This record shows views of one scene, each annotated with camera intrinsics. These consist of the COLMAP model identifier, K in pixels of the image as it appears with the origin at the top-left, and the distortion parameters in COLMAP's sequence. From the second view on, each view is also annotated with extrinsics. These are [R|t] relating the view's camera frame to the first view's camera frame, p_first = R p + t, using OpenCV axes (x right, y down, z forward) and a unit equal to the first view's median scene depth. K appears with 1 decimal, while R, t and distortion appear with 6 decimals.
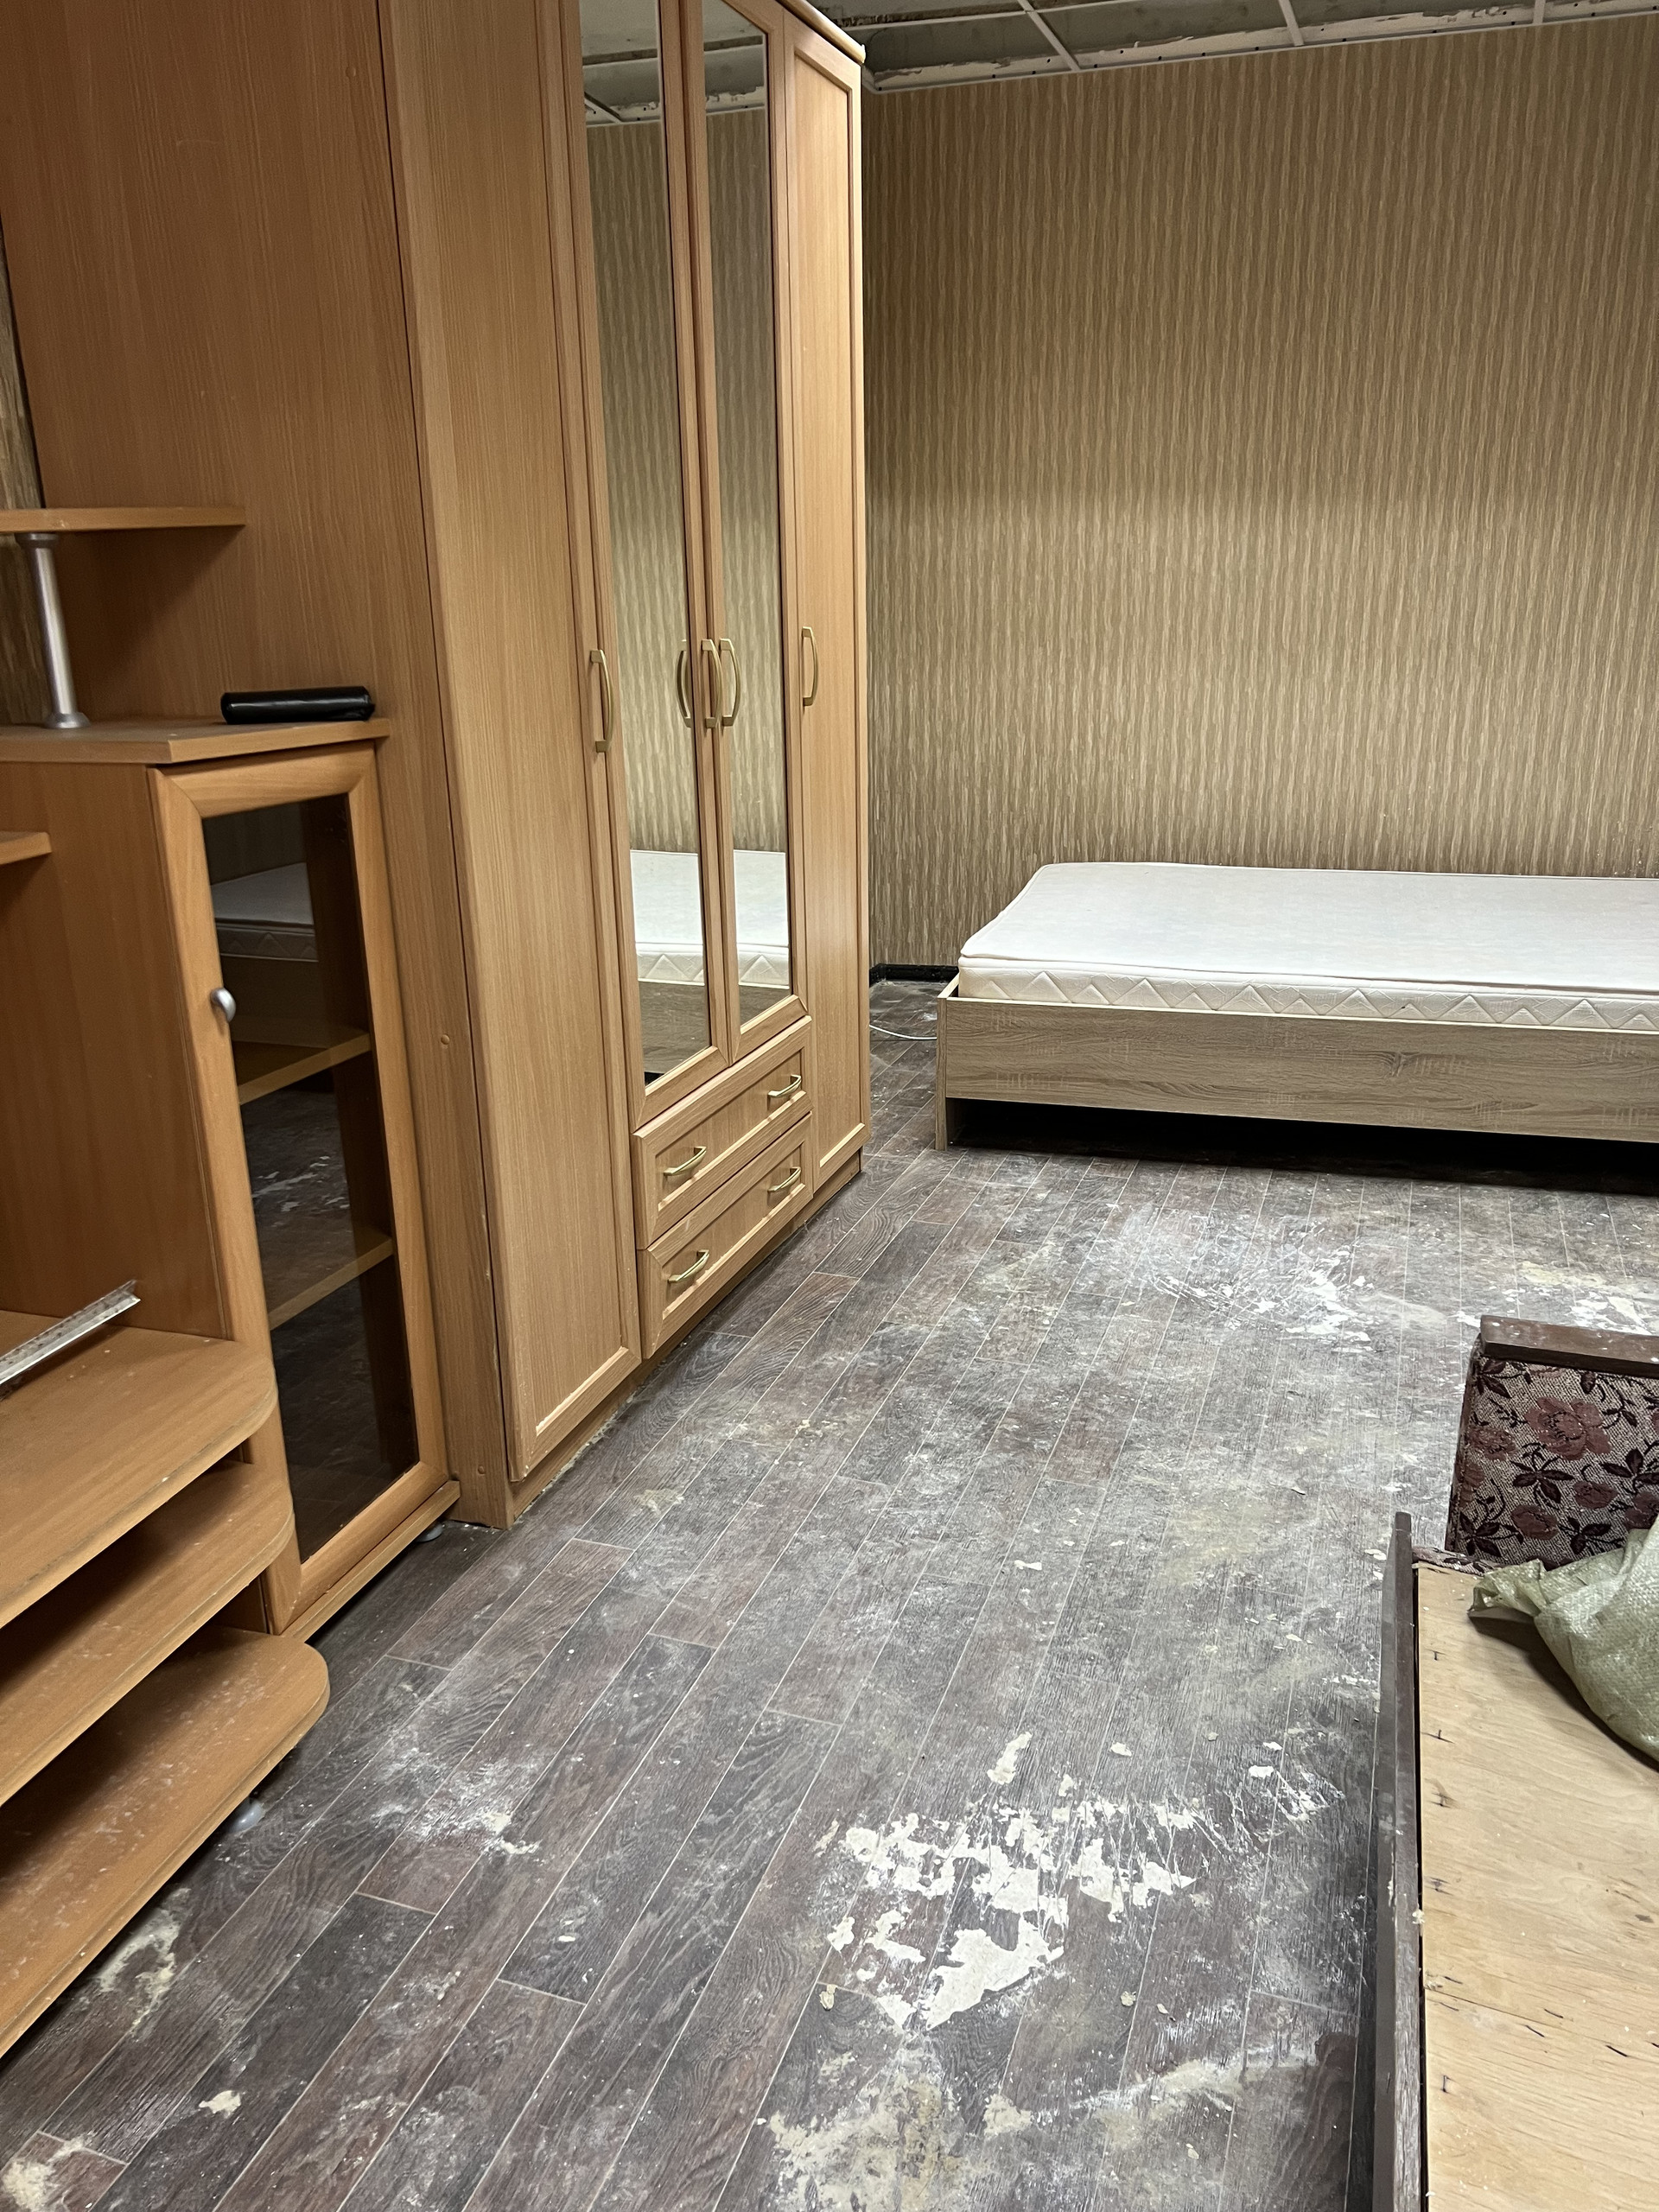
lens RADIAL K [[1661.7, 0, 830.5], [0, 1661.7, 1121.2], [0, 0, 1]] dist [0.054836, -0.061028]
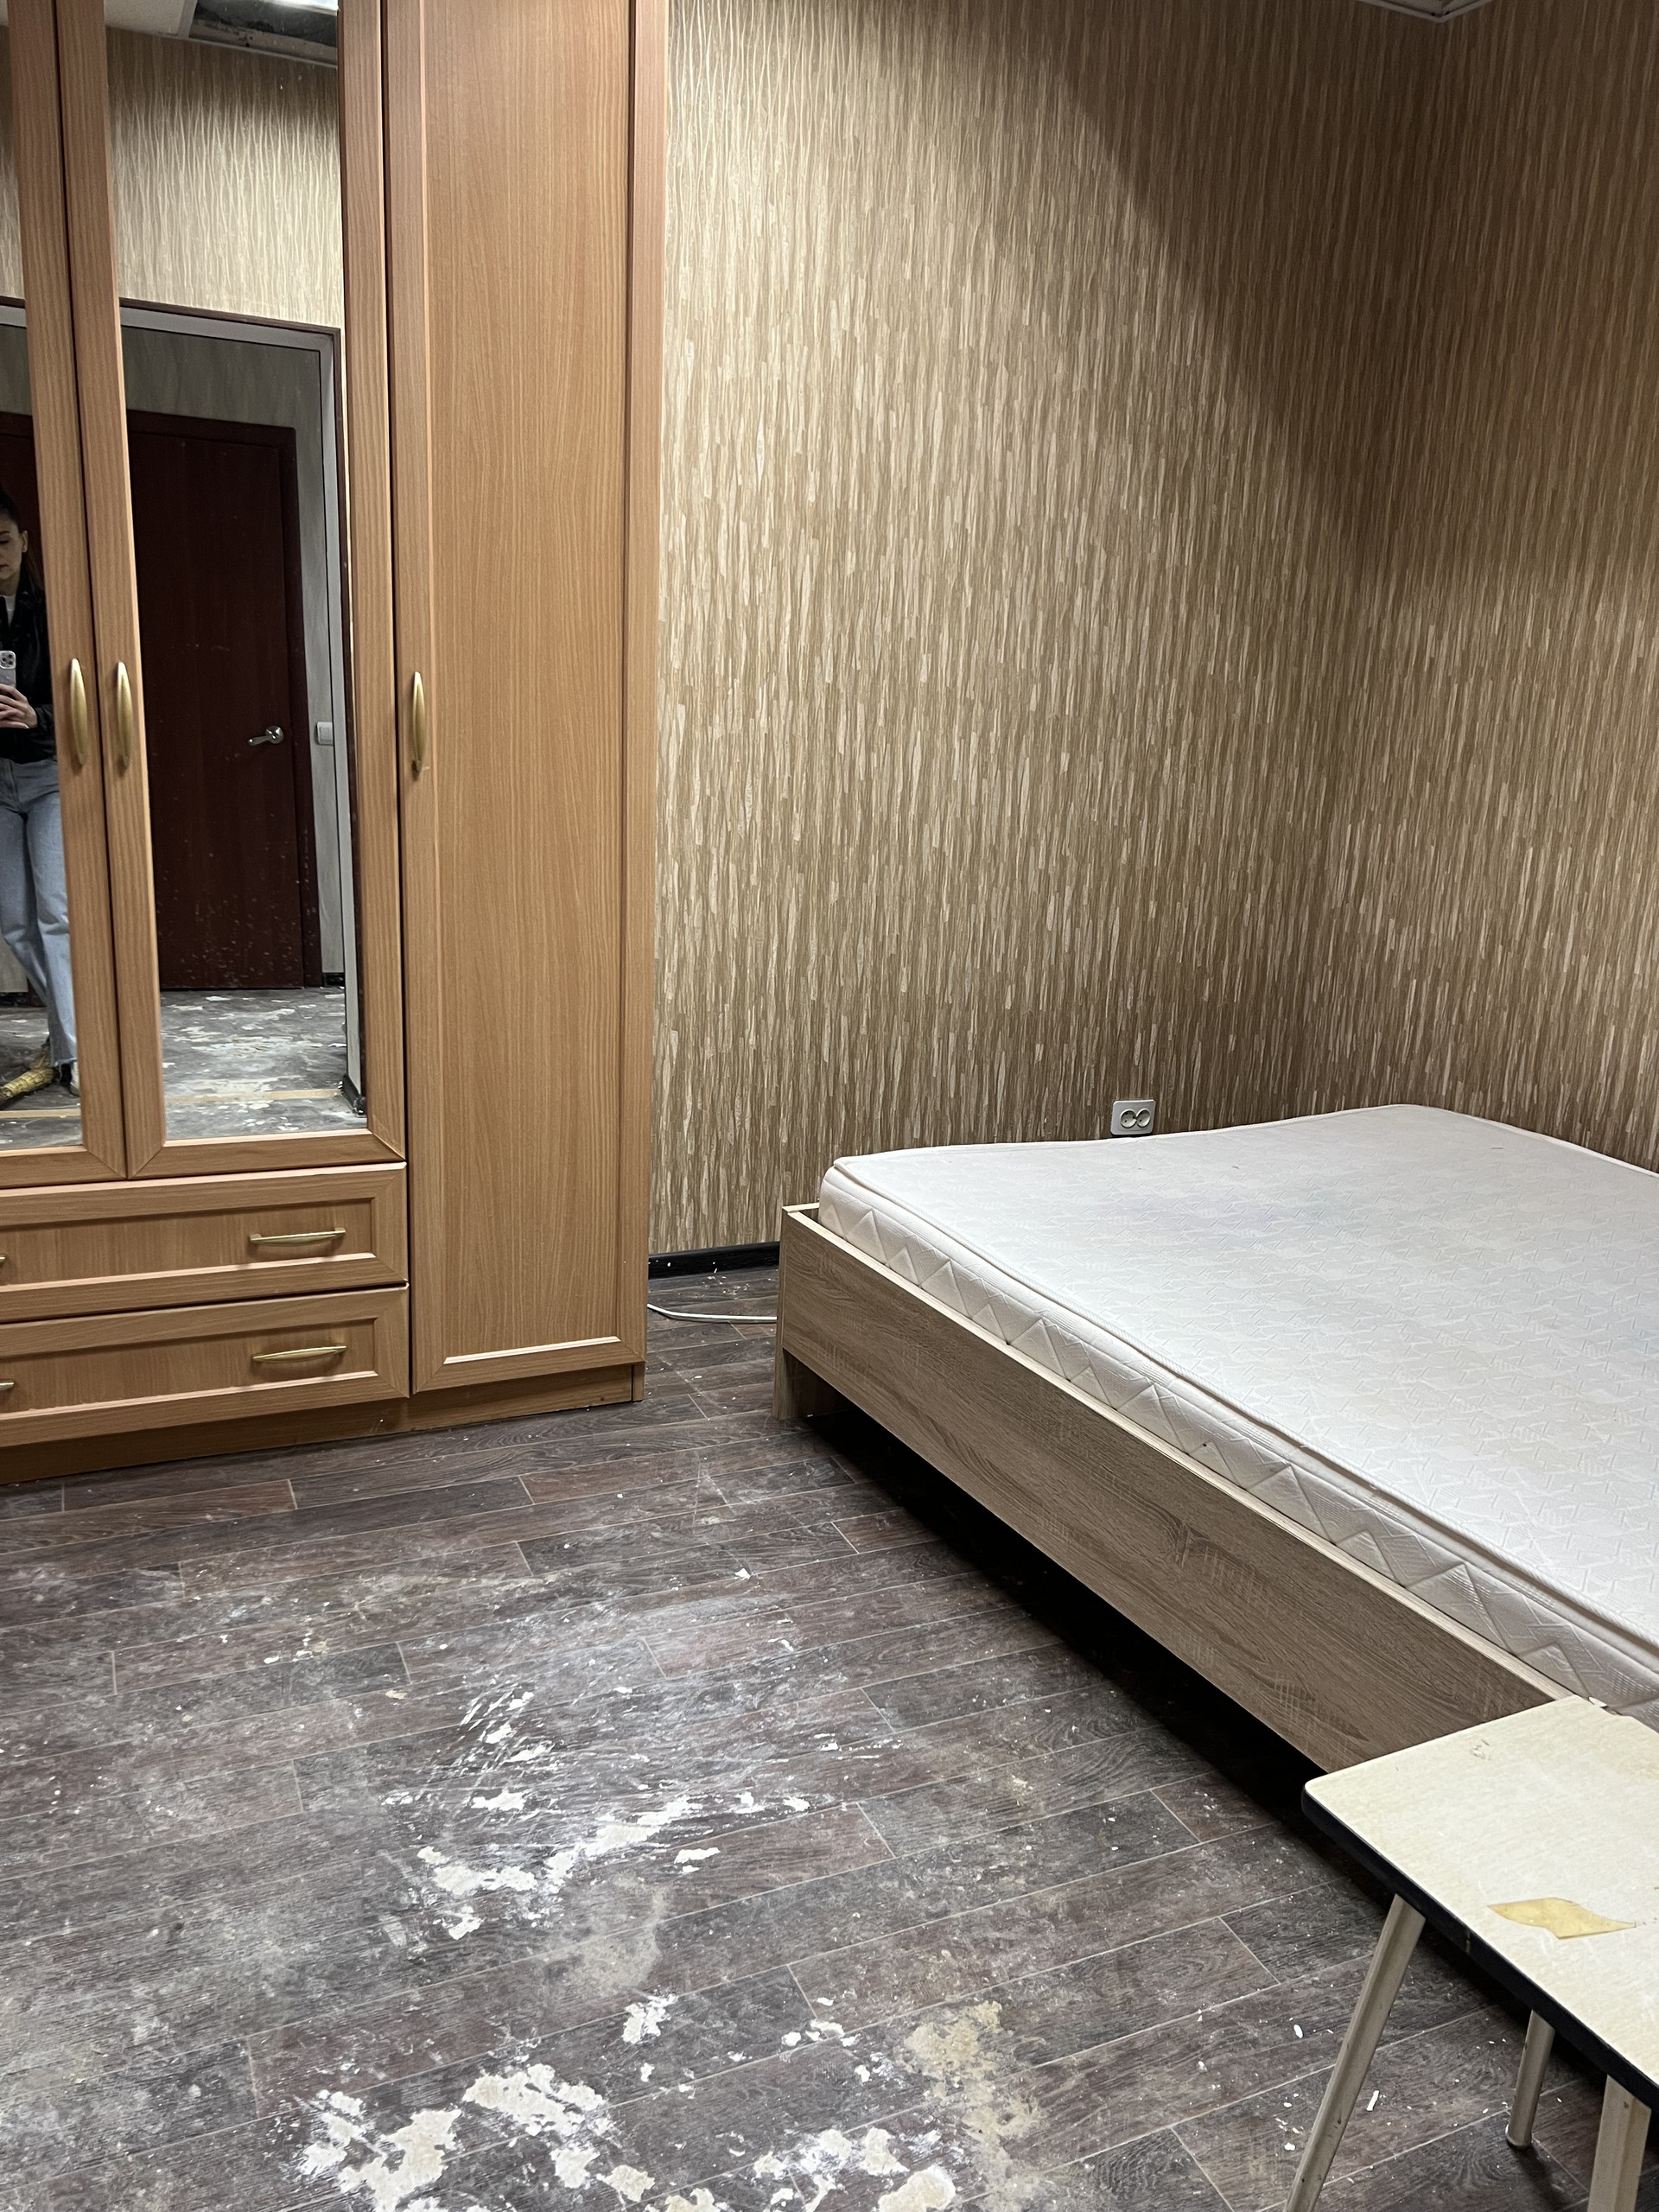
lens RADIAL K [[1661.7, 0, 830.5], [0, 1661.7, 1121.2], [0, 0, 1]] dist [0.054836, -0.061028]
pose [[0.687156, 0.225836, -0.690518, 0.766163], [-0.275566, 0.960454, 0.039895, -0.196986], [0.672220, 0.162870, 0.722214, 0.661176]]
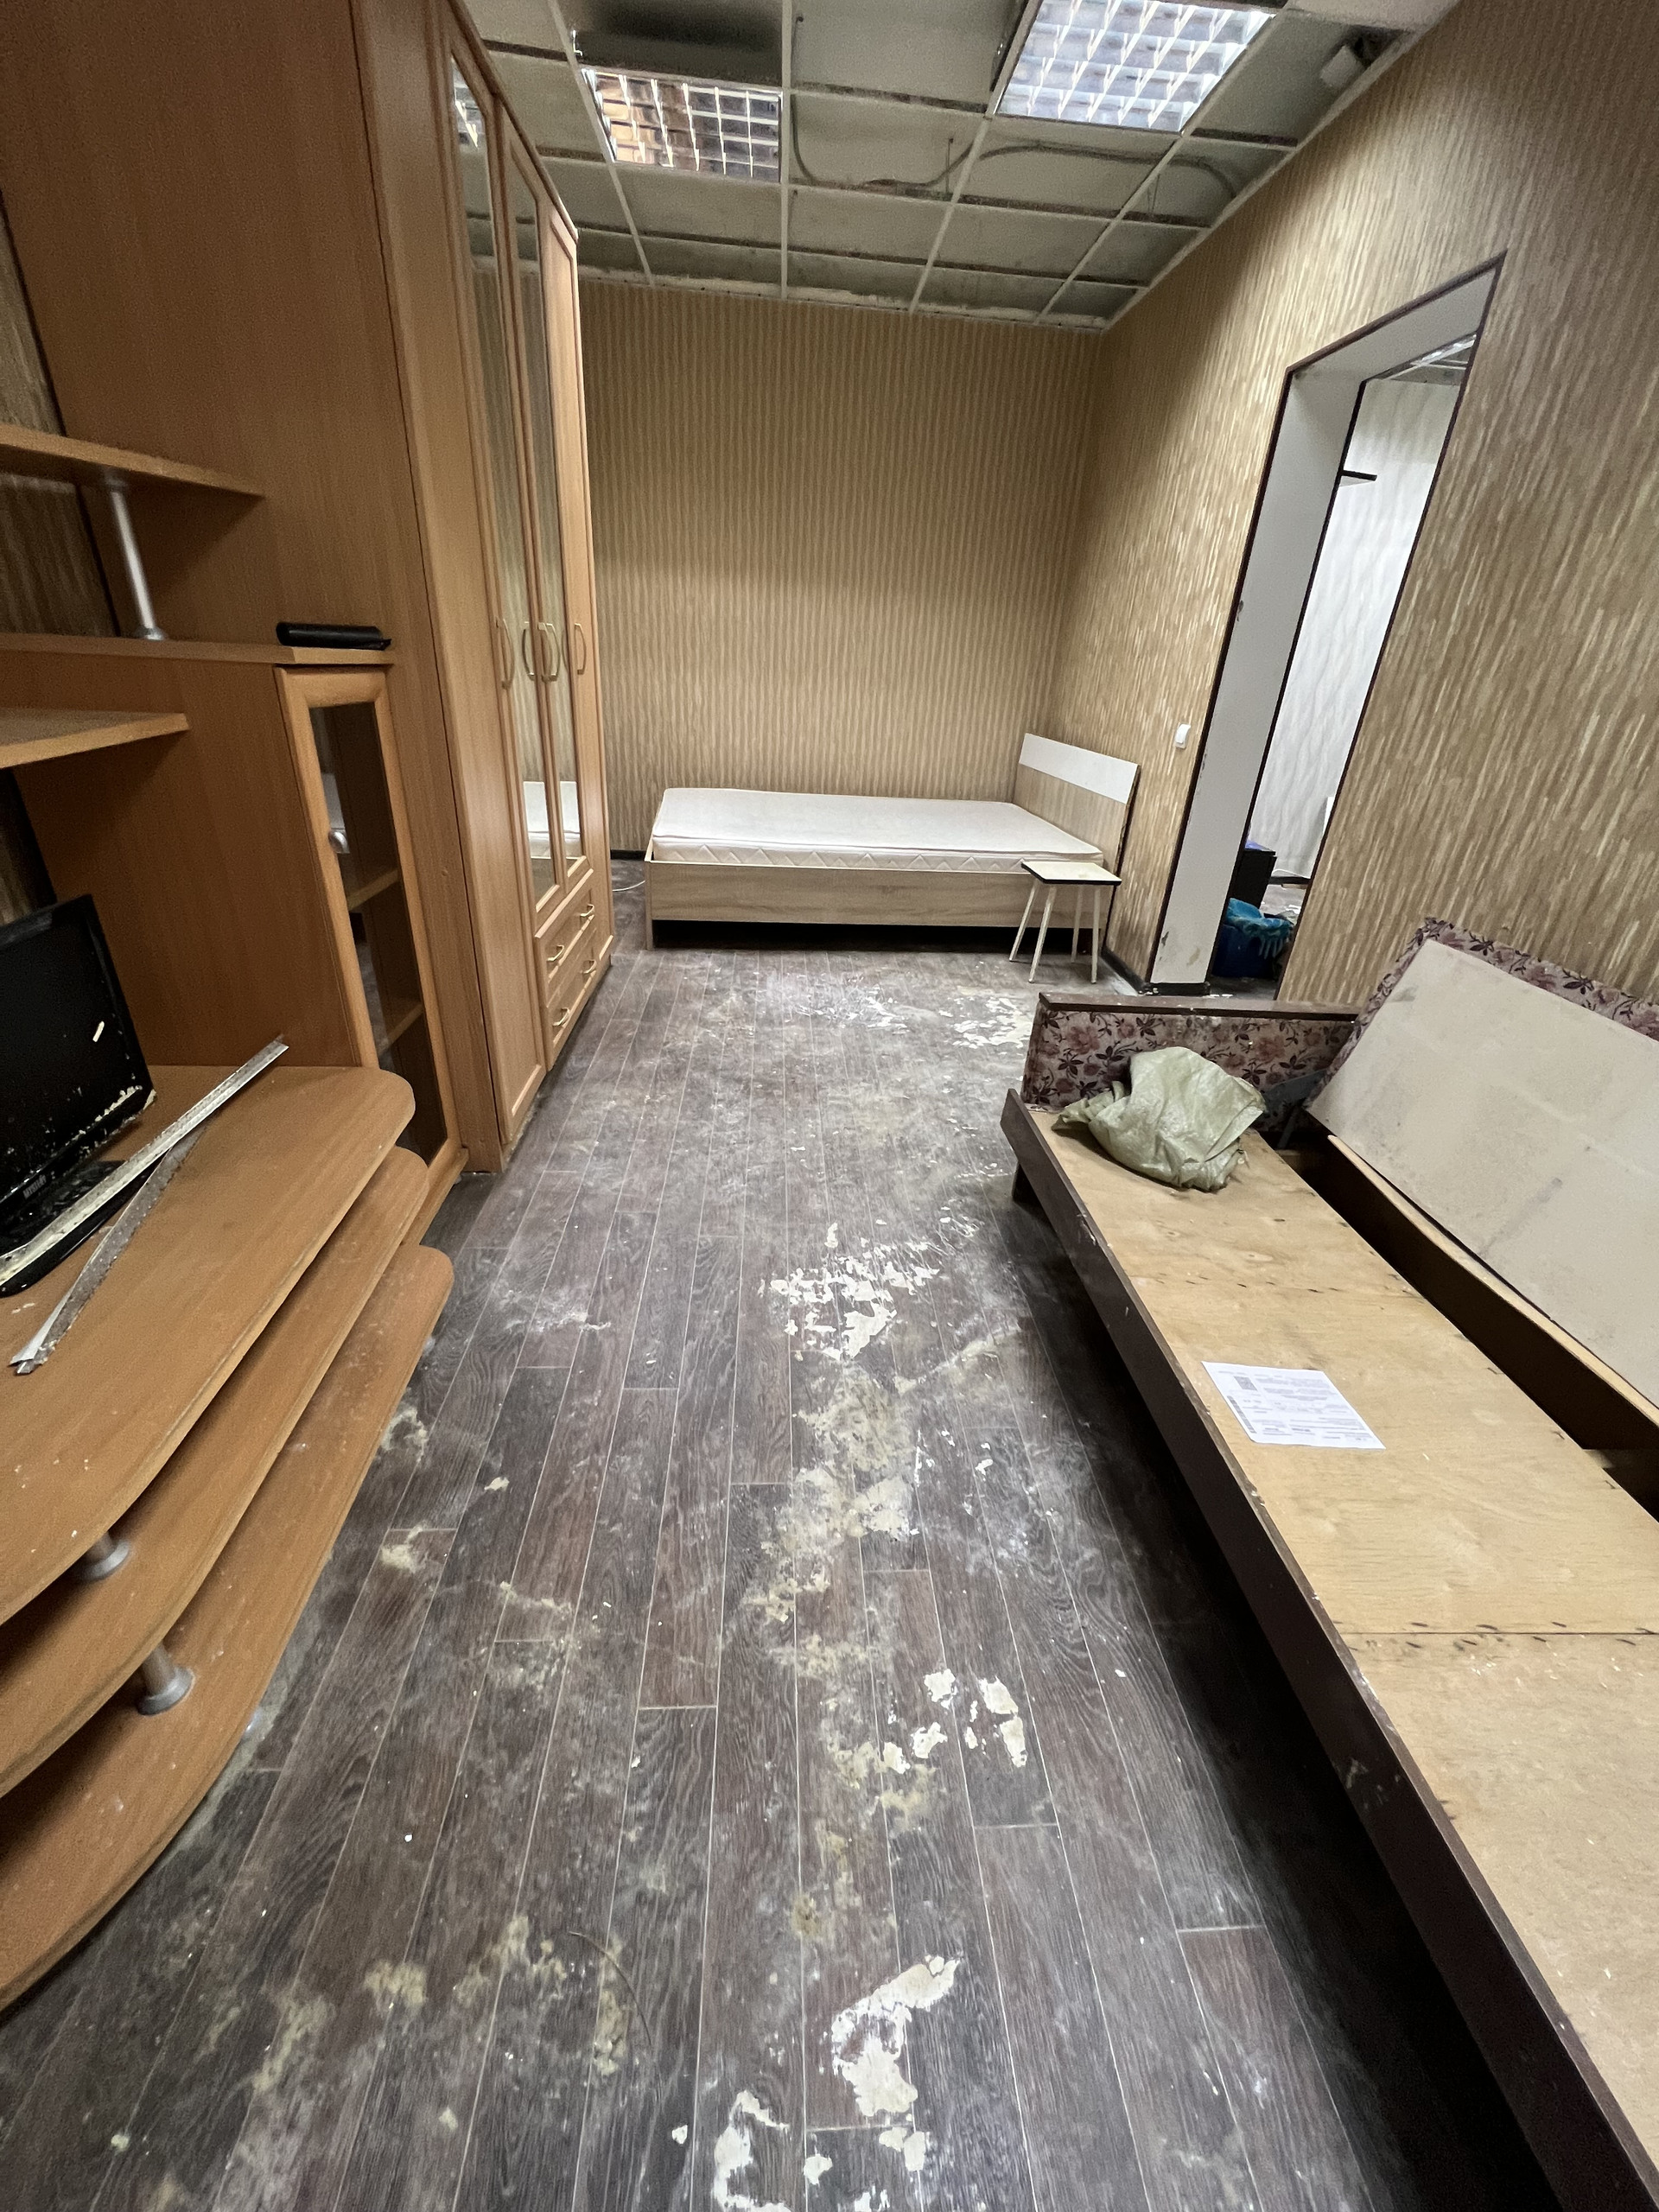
lens RADIAL K [[886.6, 0, 834.1], [0, 886.6, 1105.3], [0, 0, 1]] dist [-0.001646, 0.000092]
pose [[0.919127, -0.117511, 0.376028, -0.180862], [0.051621, 0.982172, 0.180757, 0.026600], [-0.390565, -0.146727, 0.908807, 0.046252]]
